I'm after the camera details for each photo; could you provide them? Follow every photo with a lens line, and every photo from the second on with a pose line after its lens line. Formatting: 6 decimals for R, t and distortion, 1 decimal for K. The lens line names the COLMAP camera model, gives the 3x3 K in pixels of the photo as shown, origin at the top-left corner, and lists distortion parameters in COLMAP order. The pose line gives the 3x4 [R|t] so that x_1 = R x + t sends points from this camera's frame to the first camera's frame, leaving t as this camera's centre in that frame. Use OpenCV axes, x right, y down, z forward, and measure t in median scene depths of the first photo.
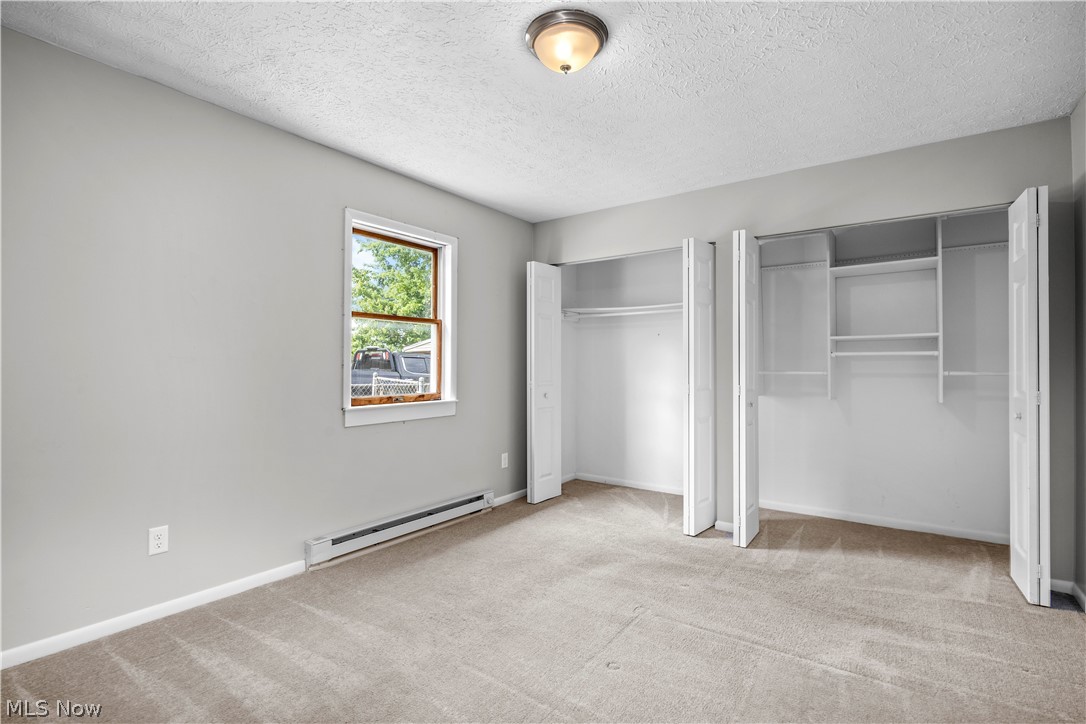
lens RADIAL K [[491.6, 0, 548.4], [0, 491.6, 362.1], [0, 0, 1]] dist [-0.012998, -0.000194]
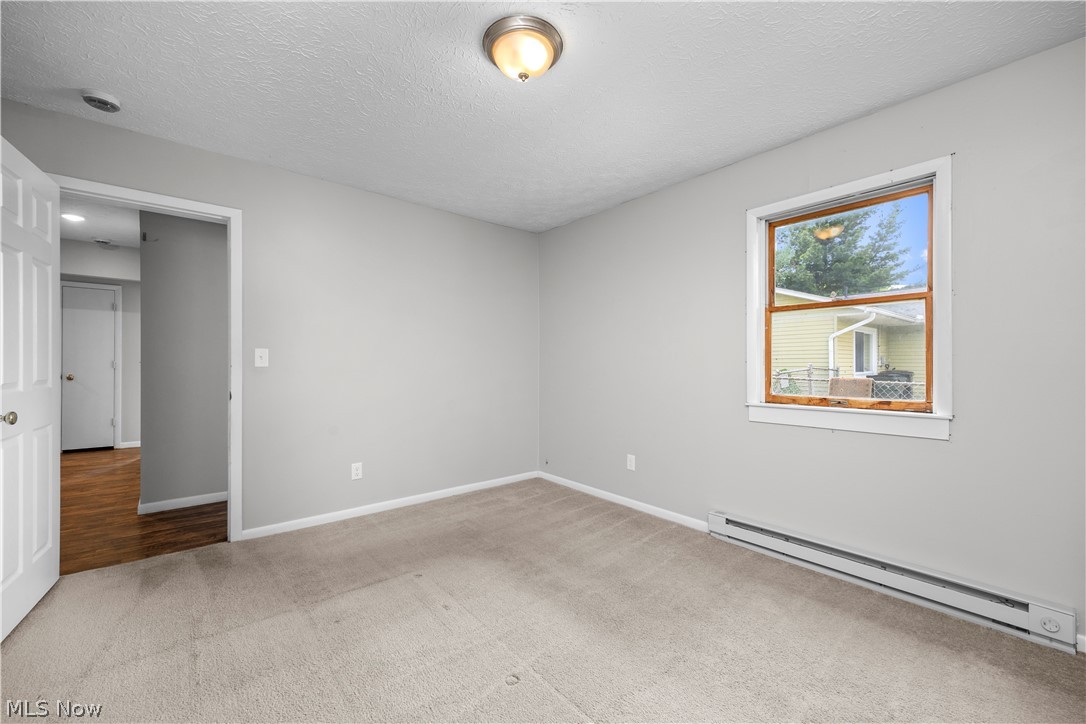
lens RADIAL K [[425.2, 0, 551.1], [0, 425.2, 364.4], [0, 0, 1]] dist [-0.000619, -0.000168]
pose [[-0.236865, 0.000571, -0.971542, 0.517315], [0.013802, 0.999901, -0.002778, 0.007736], [0.971445, -0.014067, -0.236849, 0.736517]]
